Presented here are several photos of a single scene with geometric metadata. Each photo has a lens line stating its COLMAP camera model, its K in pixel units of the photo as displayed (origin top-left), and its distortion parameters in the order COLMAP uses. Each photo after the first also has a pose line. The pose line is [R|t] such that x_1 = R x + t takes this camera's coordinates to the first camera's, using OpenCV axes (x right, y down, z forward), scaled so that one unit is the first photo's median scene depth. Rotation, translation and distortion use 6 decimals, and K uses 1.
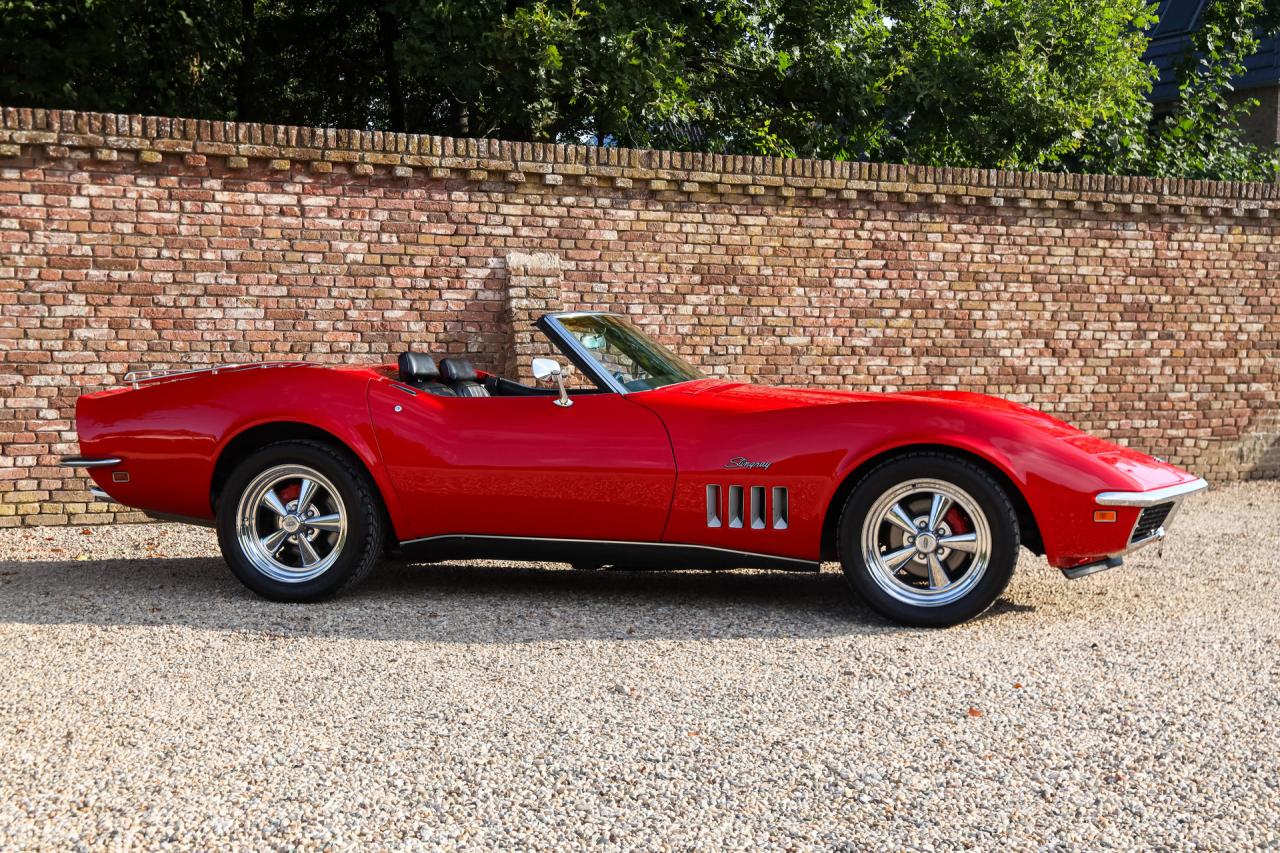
lens RADIAL K [[2088.9, 0, 641.9], [0, 2088.9, 440.2], [0, 0, 1]] dist [0.057165, 0.268095]
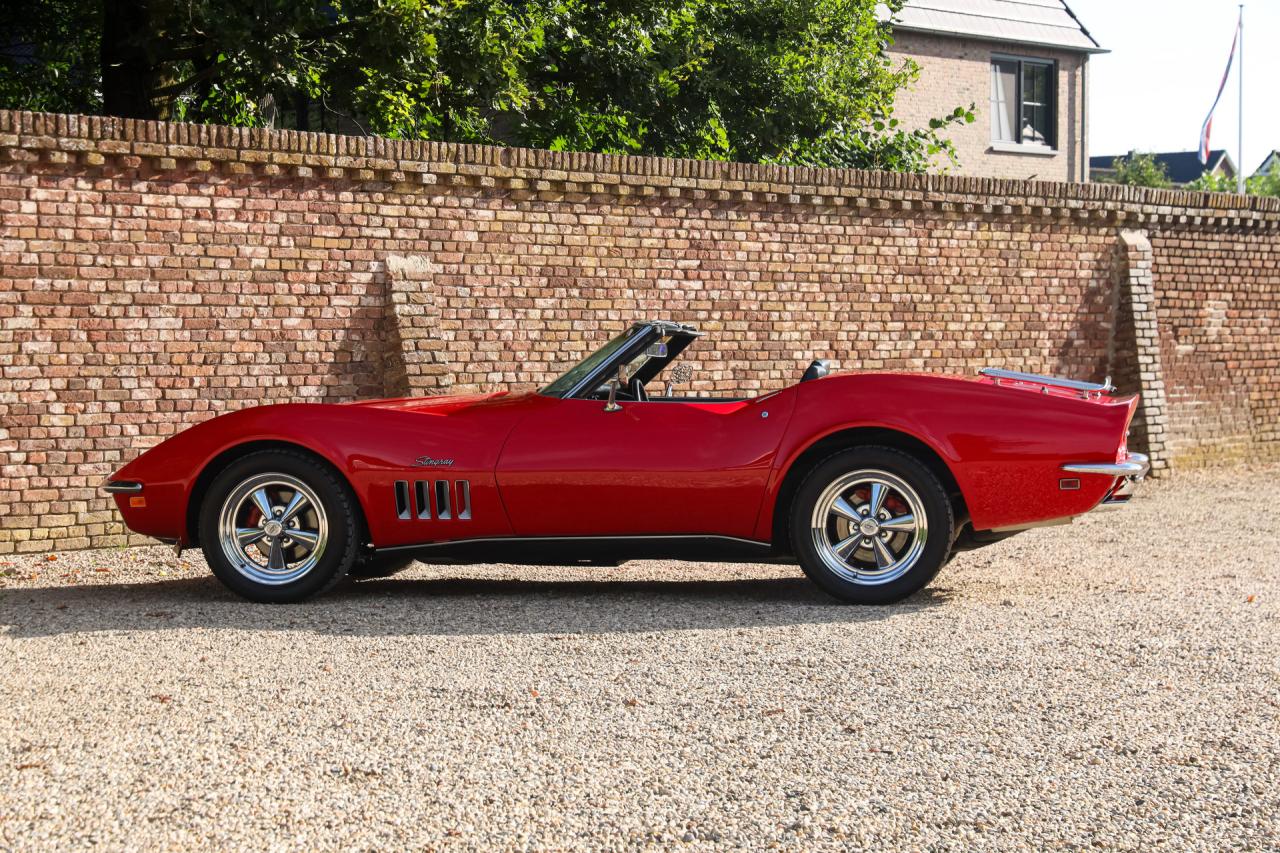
lens RADIAL K [[3821.7, 0, 728.0], [0, 3821.7, 430.0], [0, 0, 1]] dist [0.173636, 0.254478]
pose [[0.905809, -0.024785, 0.422962, -0.675084], [0.037749, 0.999038, -0.022301, 0.034196], [-0.422002, 0.036167, 0.905873, -0.646337]]
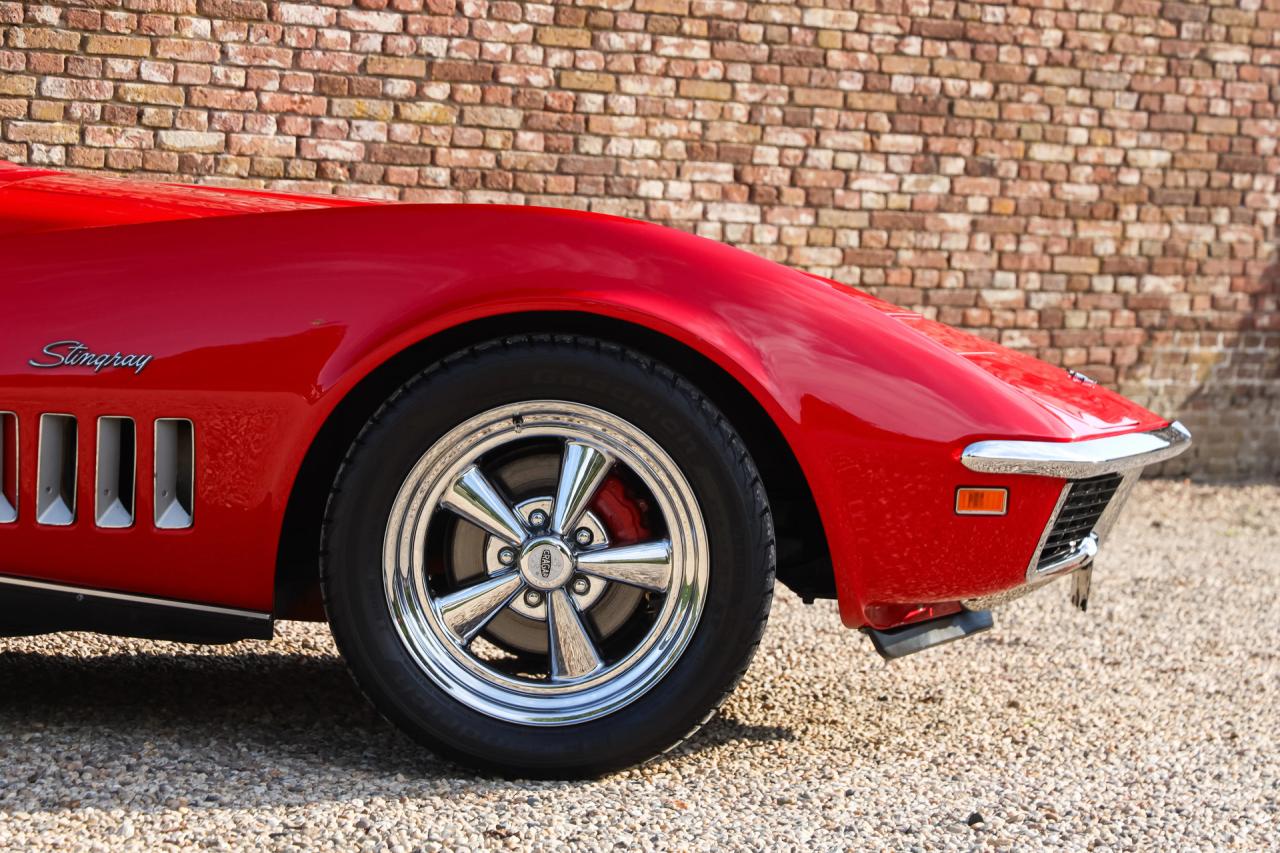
lens RADIAL K [[3821.7, 0, 728.0], [0, 3821.7, 430.0], [0, 0, 1]] dist [0.173636, 0.254478]
pose [[0.974820, 0.015692, 0.222442, 0.005879], [-0.013449, 0.999842, -0.011594, 0.022784], [-0.222588, 0.008311, 0.974877, 0.207069]]
